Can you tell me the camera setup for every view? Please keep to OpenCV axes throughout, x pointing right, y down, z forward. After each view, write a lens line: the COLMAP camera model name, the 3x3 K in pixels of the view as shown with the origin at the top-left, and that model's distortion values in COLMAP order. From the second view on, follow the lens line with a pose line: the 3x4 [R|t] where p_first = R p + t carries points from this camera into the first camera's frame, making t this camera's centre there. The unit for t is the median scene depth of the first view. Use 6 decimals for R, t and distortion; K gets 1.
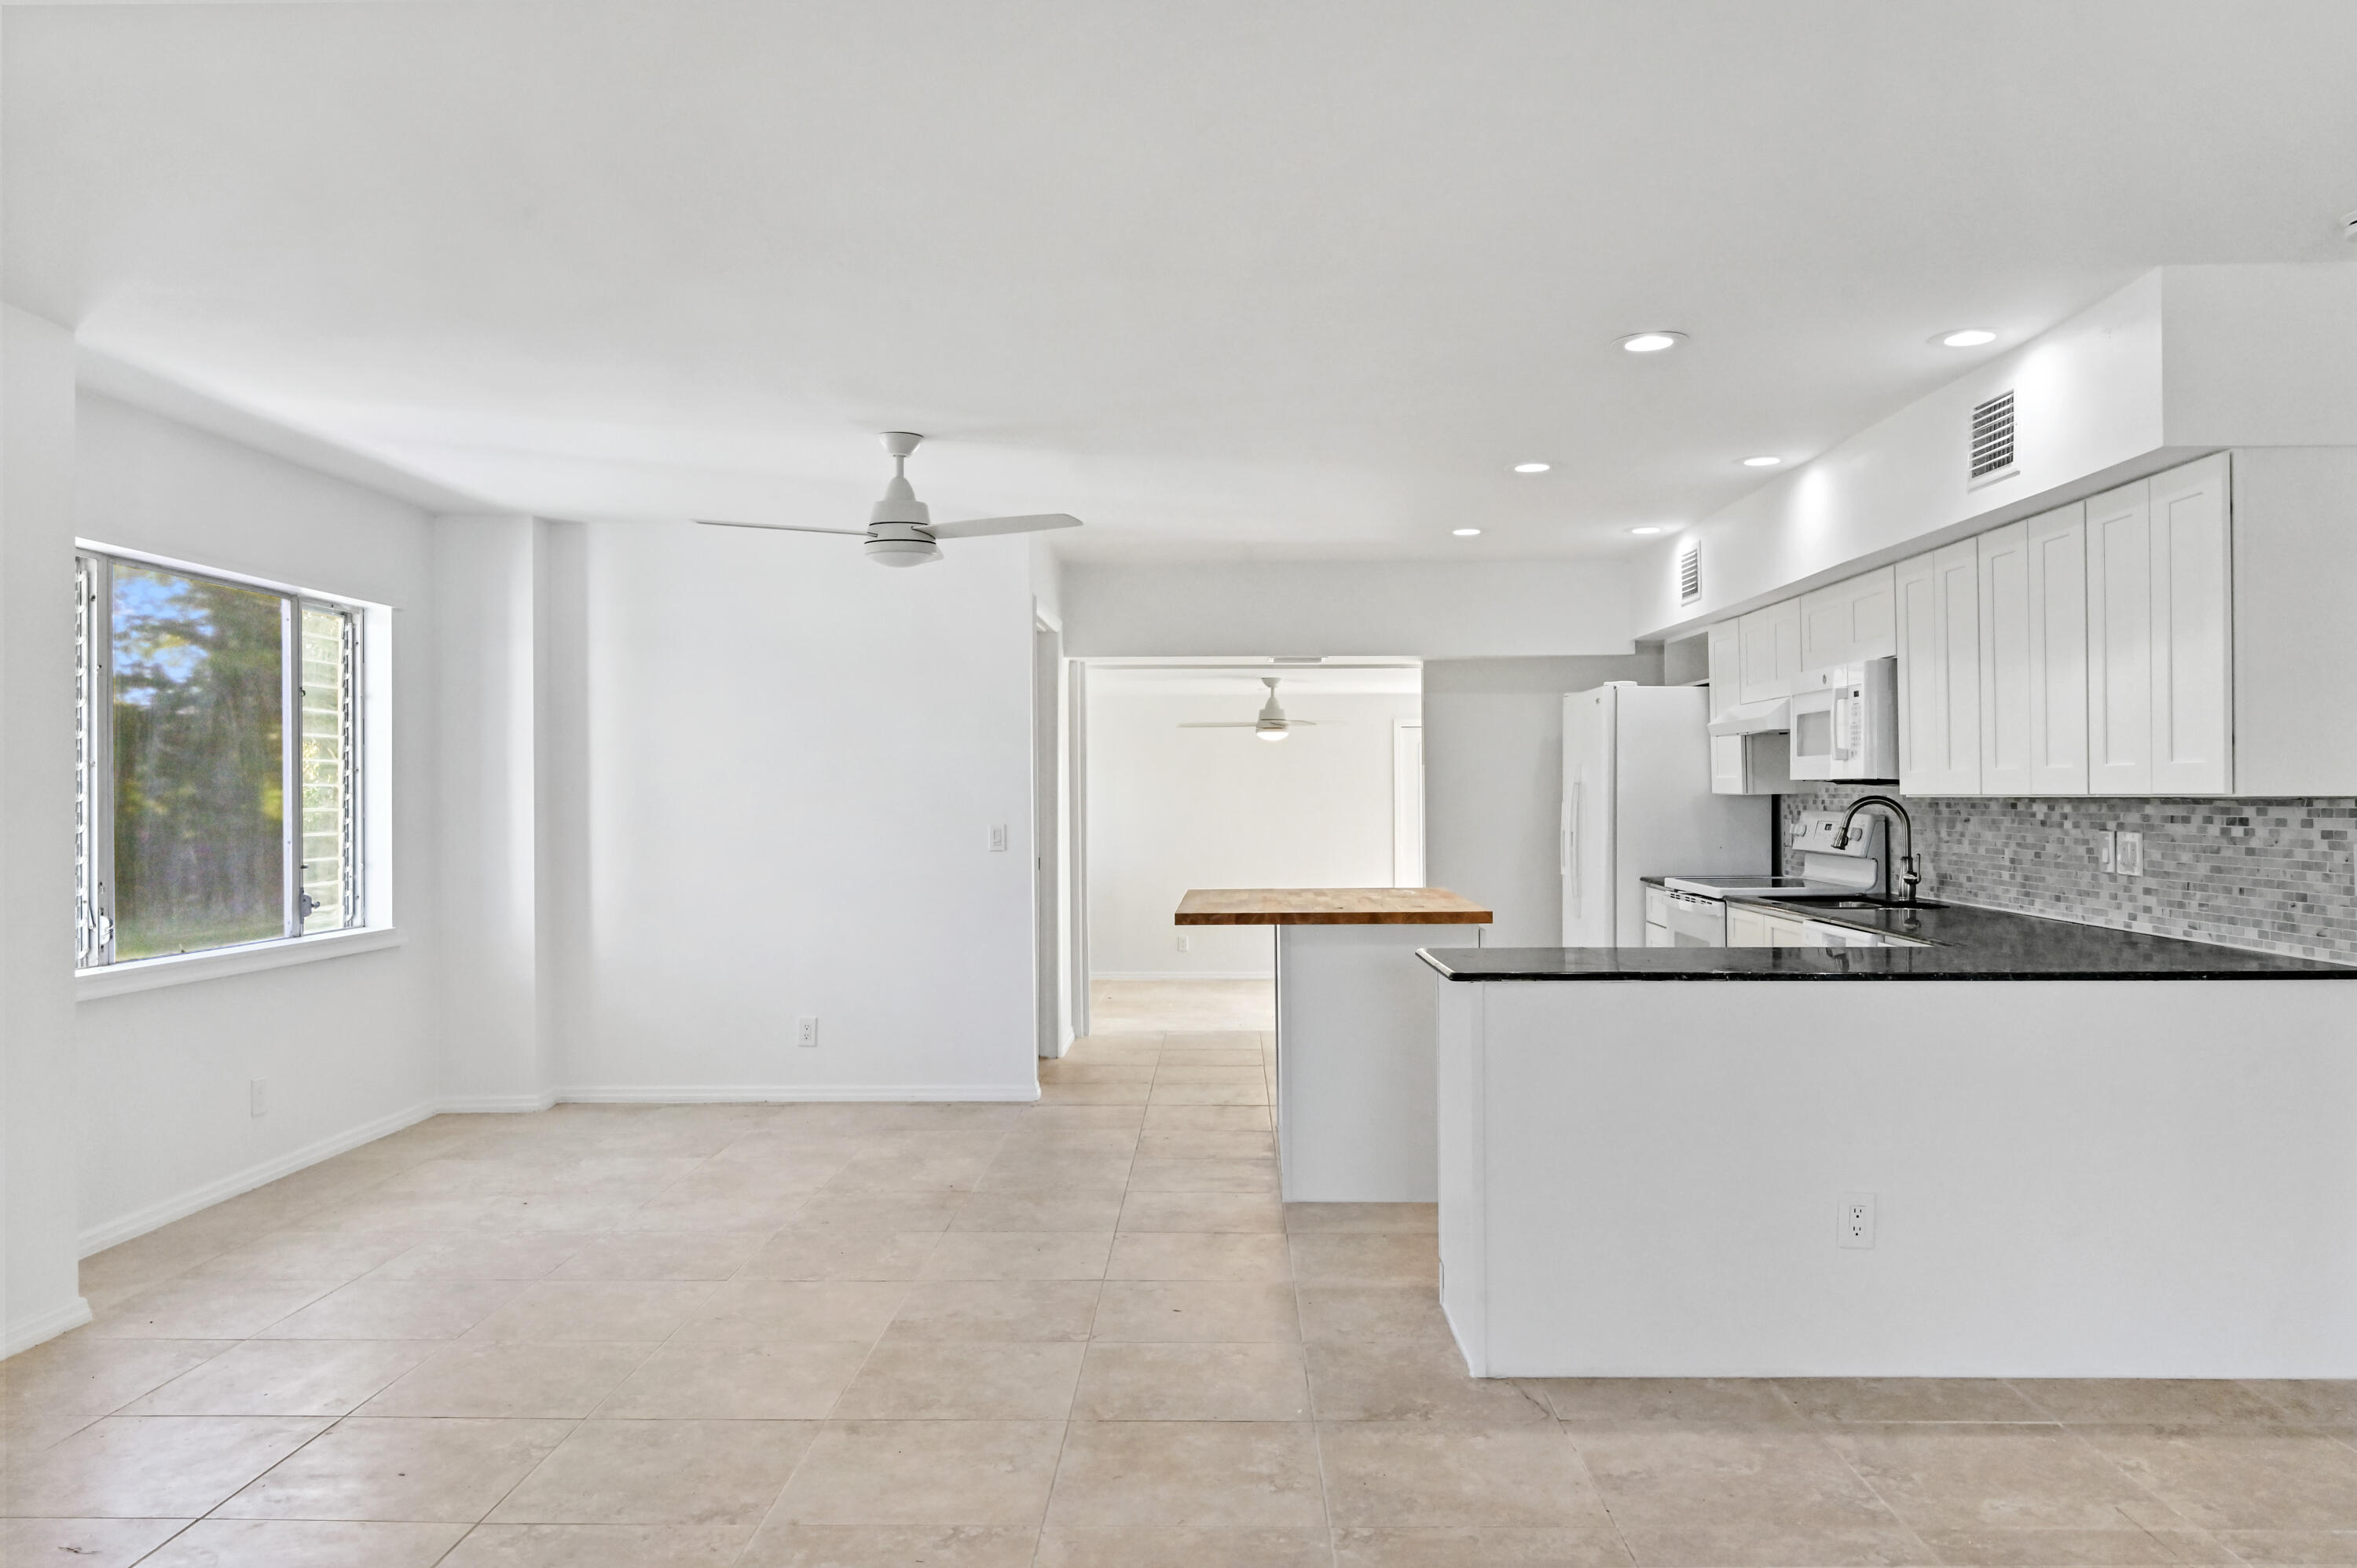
lens RADIAL K [[1688.0, 0, 1170.6], [0, 1688.0, 786.5], [0, 0, 1]] dist [-0.009731, -0.005391]
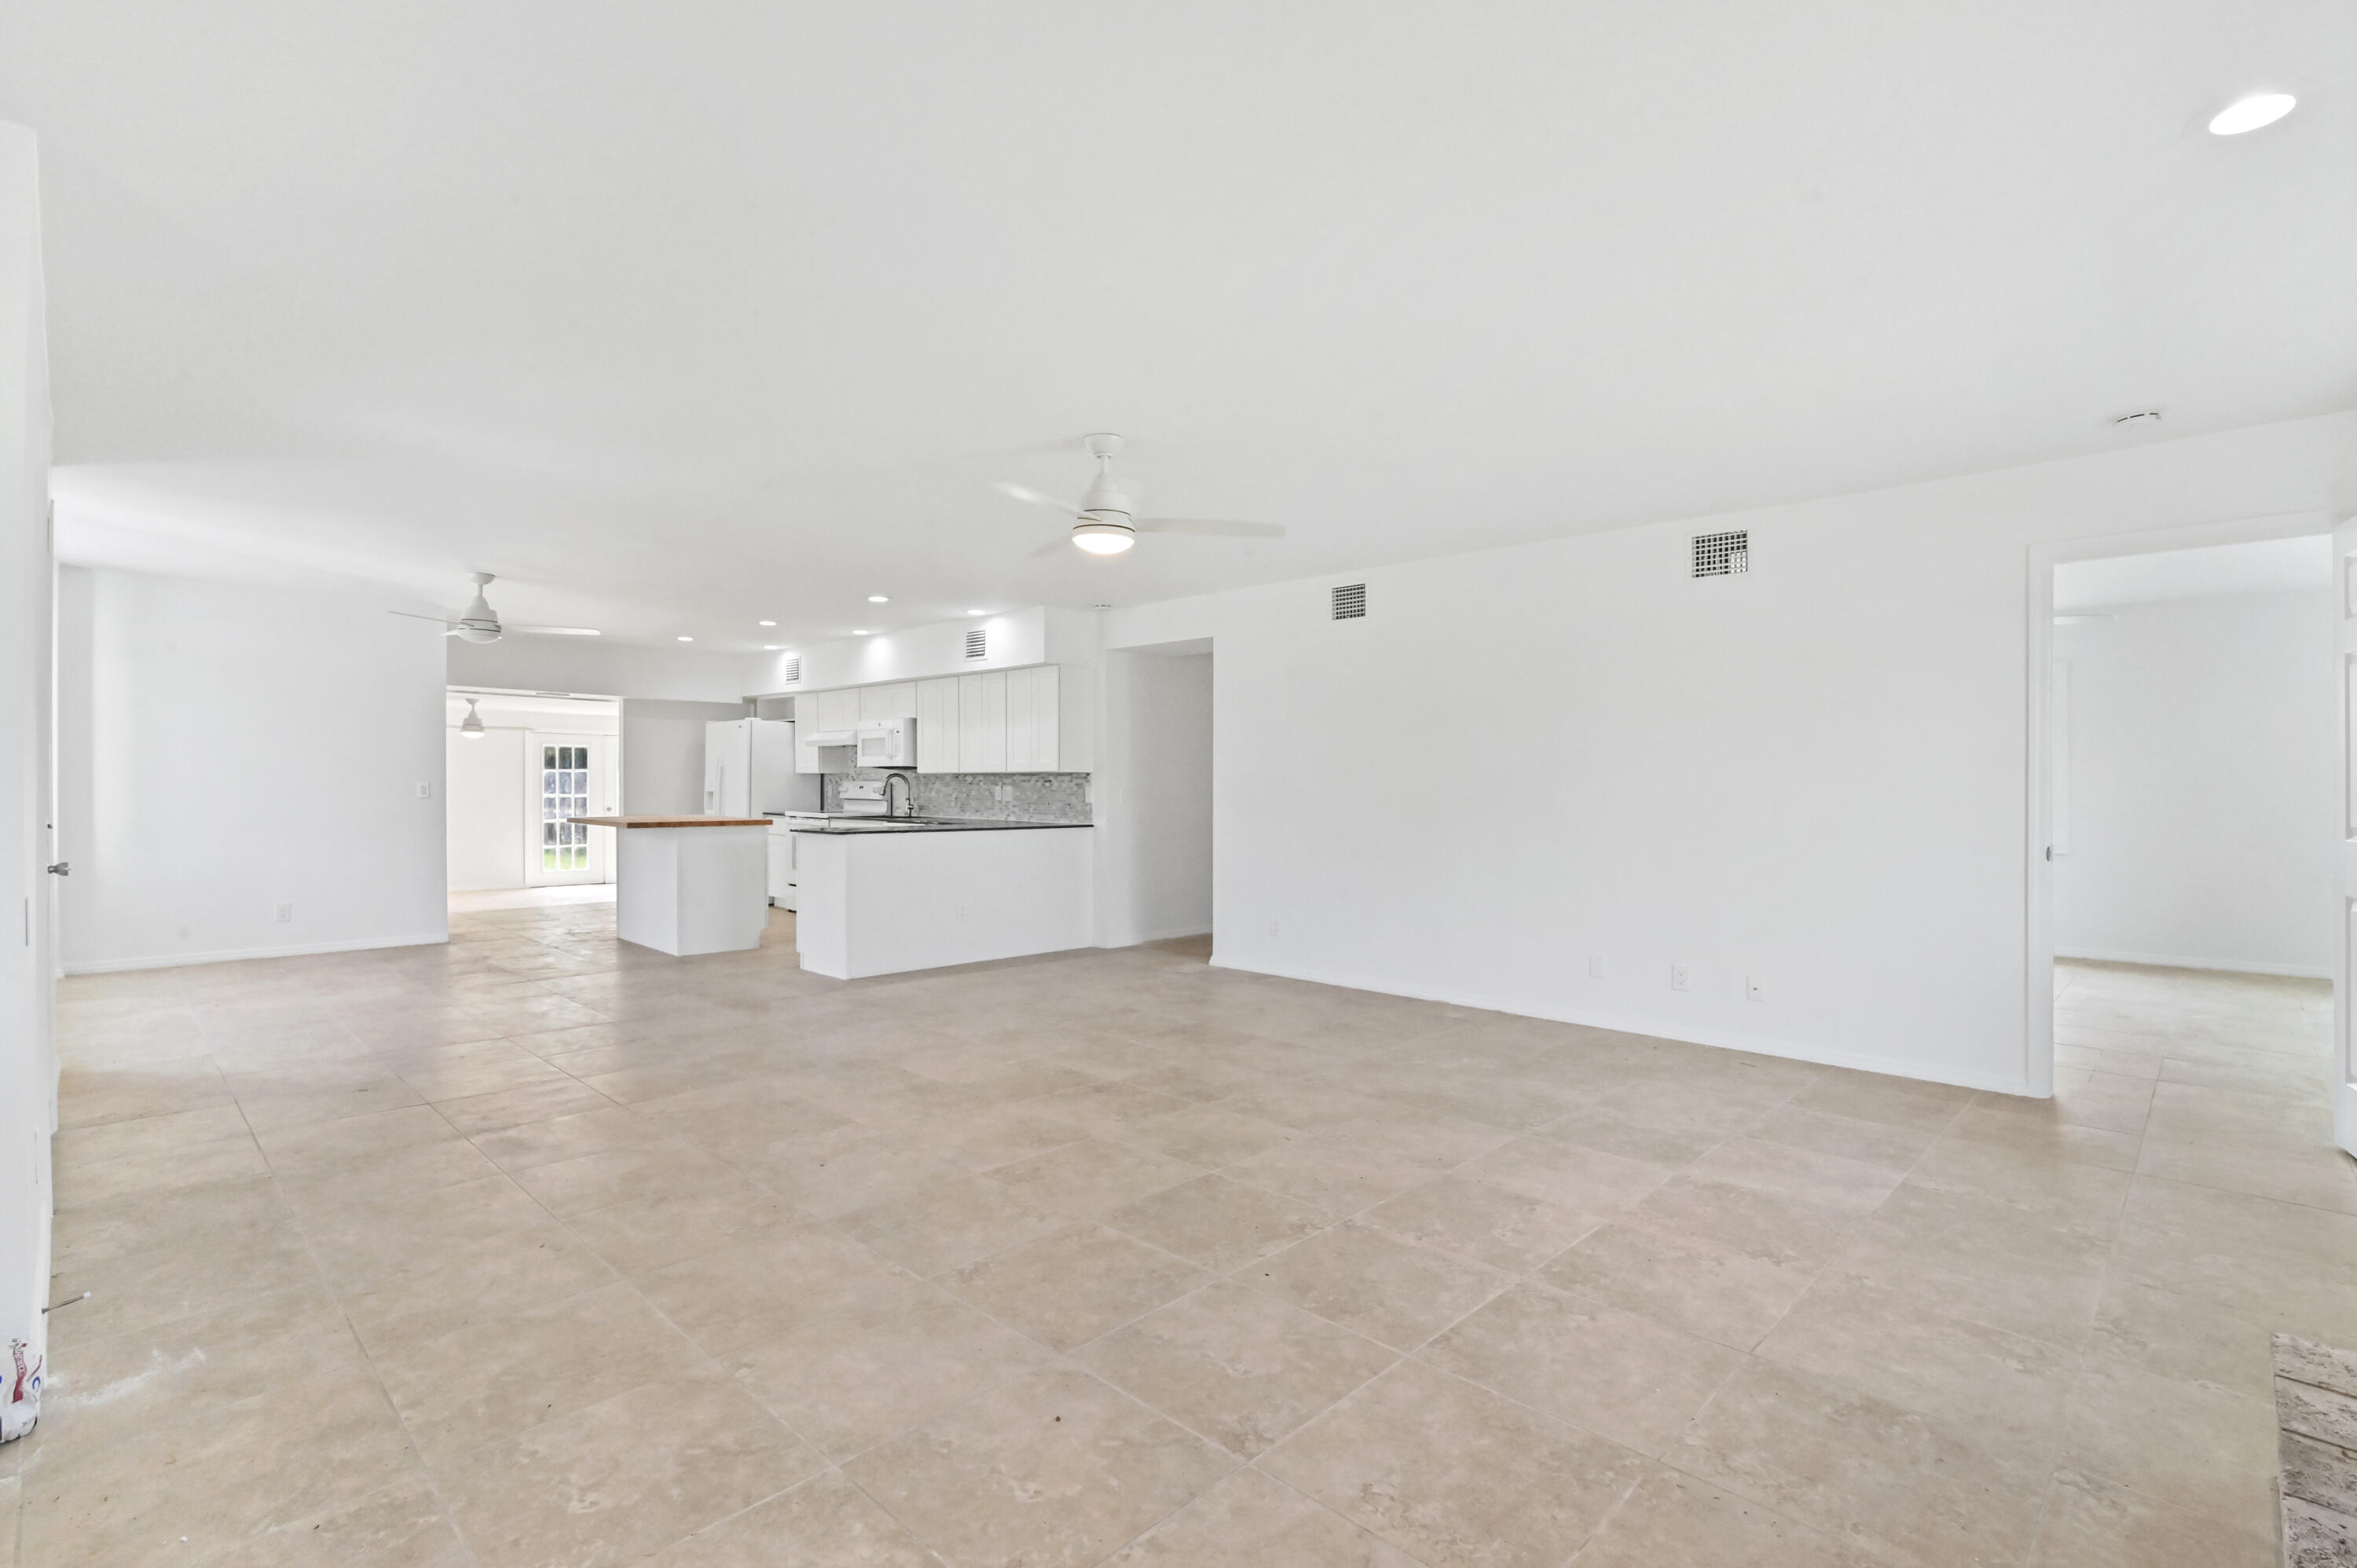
lens RADIAL K [[1107.1, 0, 1149.7], [0, 1107.1, 786.6], [0, 0, 1]] dist [0.035819, 0.000054]
pose [[0.691940, 0.008046, 0.721910, -0.587948], [-0.012242, 0.999925, 0.000588, 0.023291], [-0.721851, -0.009245, 0.691987, -0.450355]]
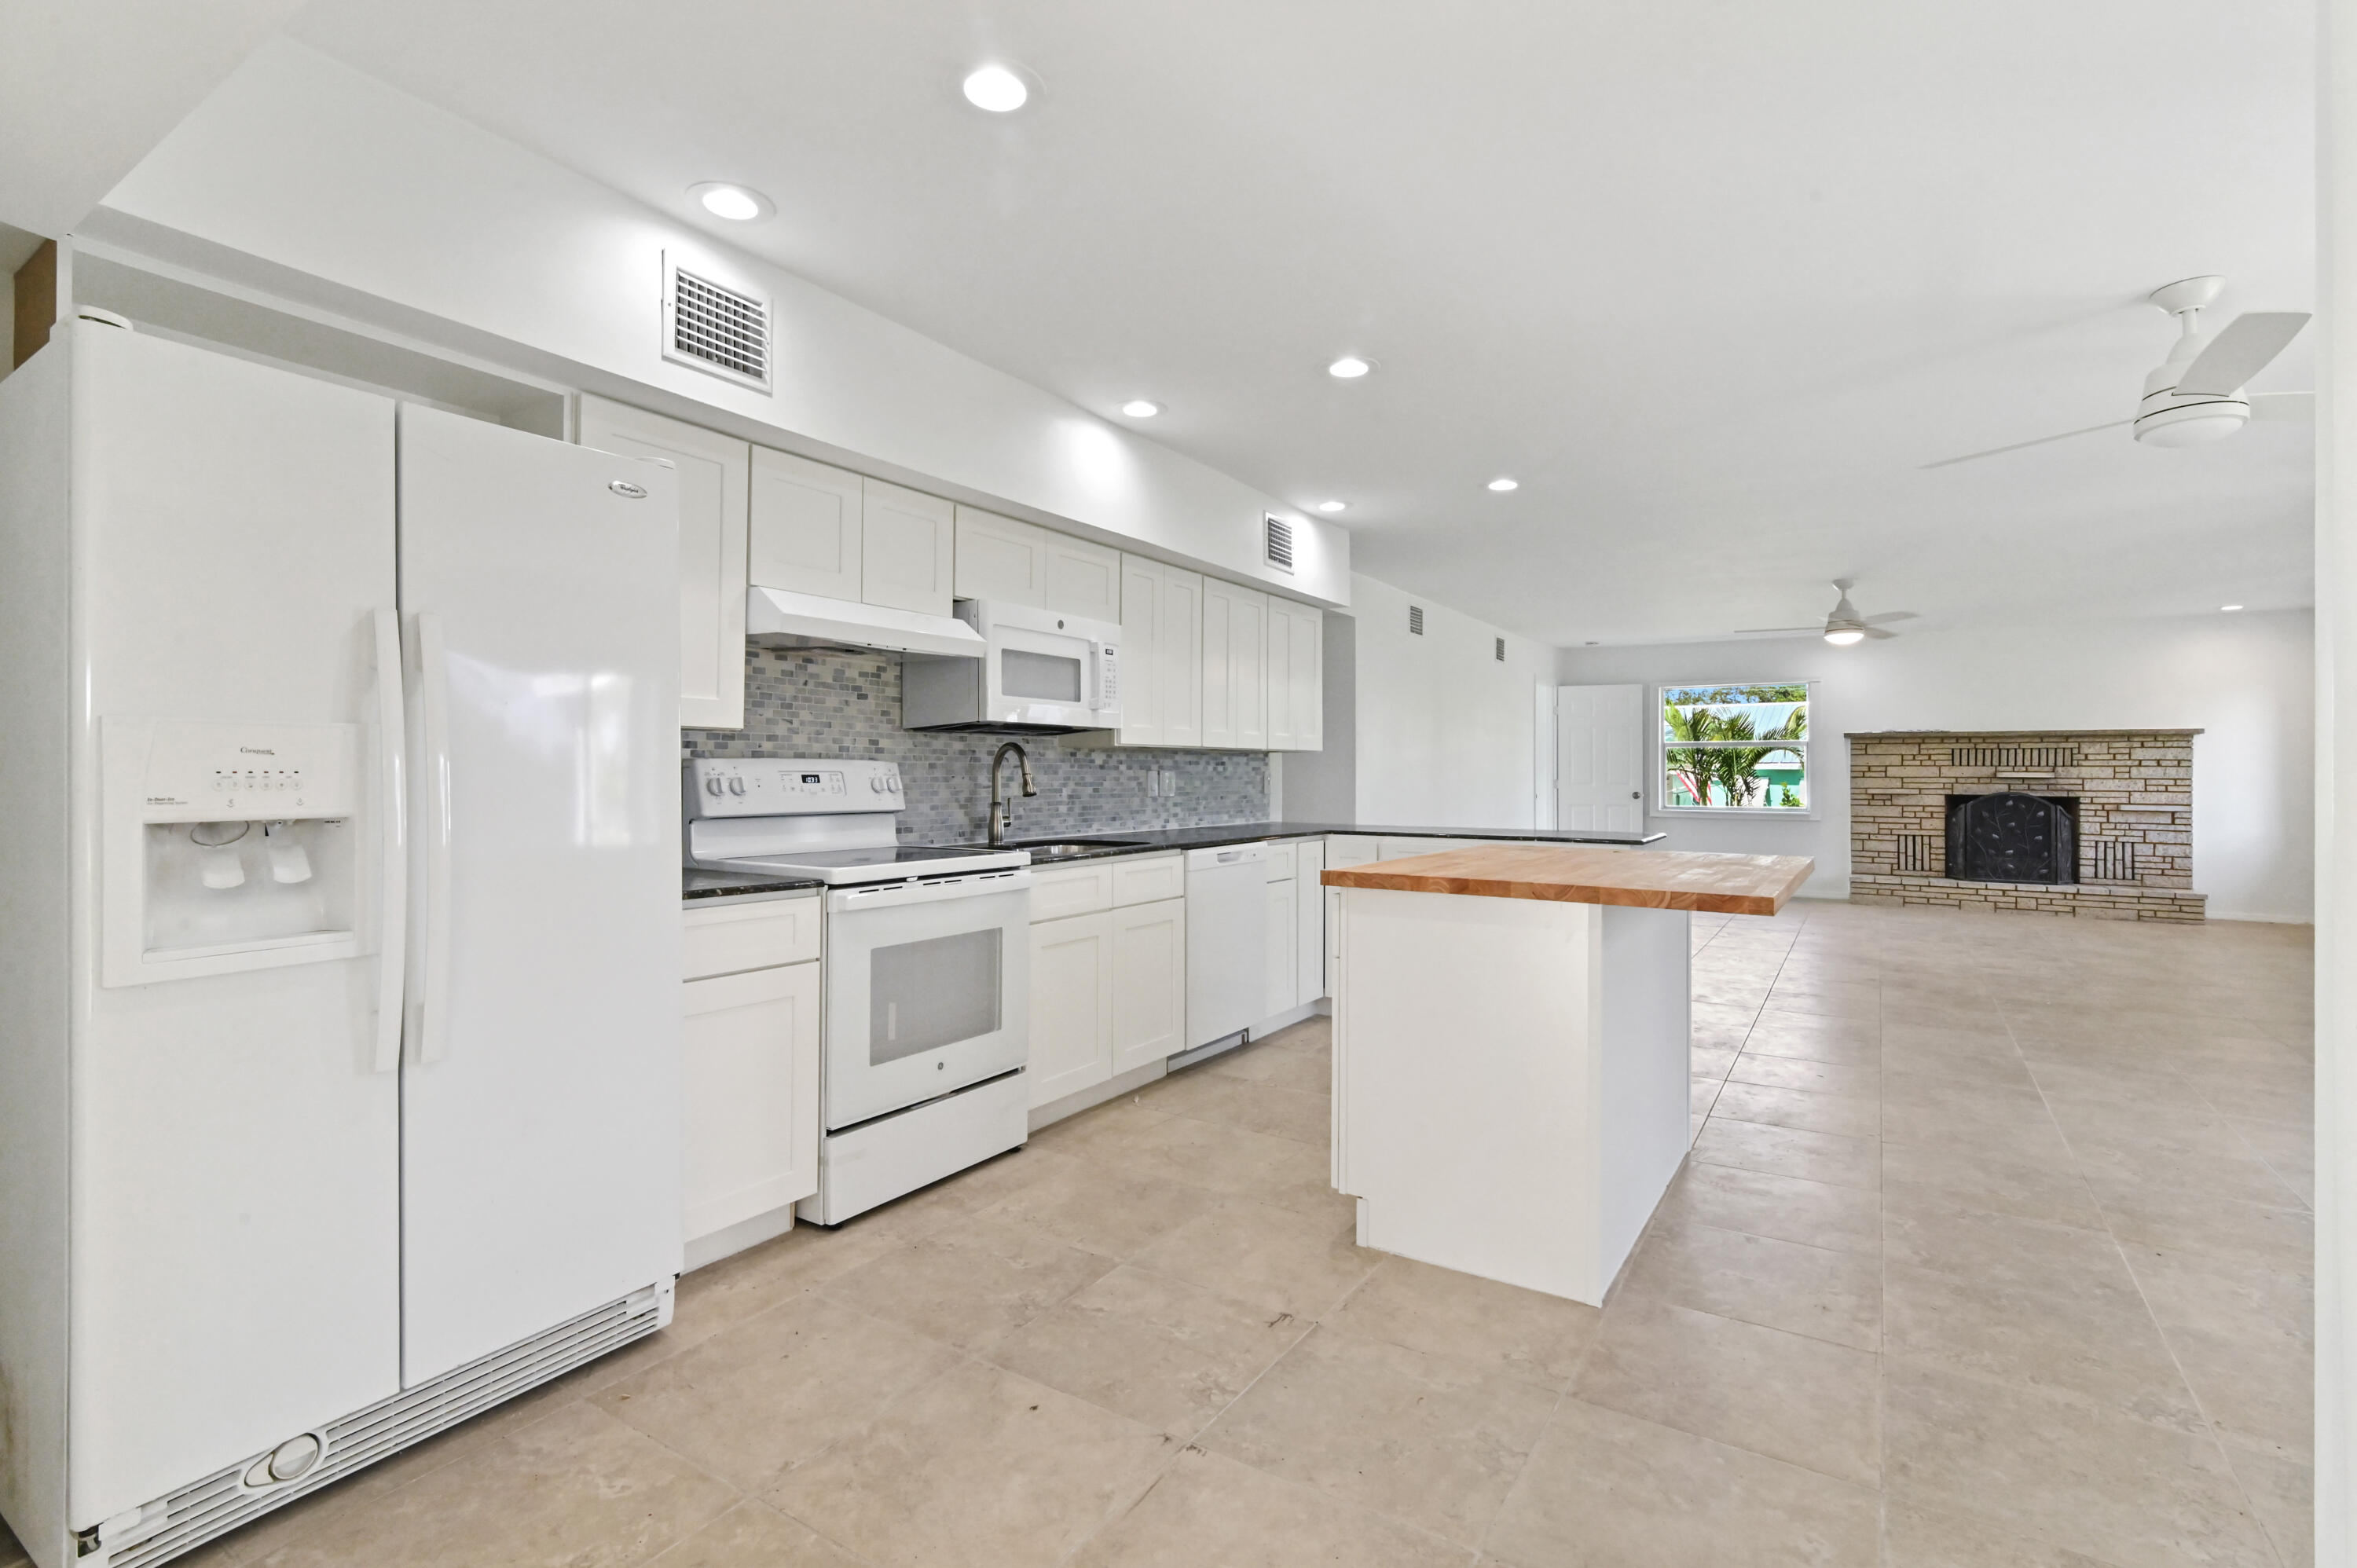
lens RADIAL K [[1088.4, 0, 1168.4], [0, 1088.4, 769.0], [0, 0, 1]] dist [0.017441, -0.000156]
pose [[-0.850280, 0.010203, 0.526231, -0.003329], [0.004646, 0.999919, -0.011881, 0.036249], [-0.526309, -0.007657, -0.850259, 1.827342]]
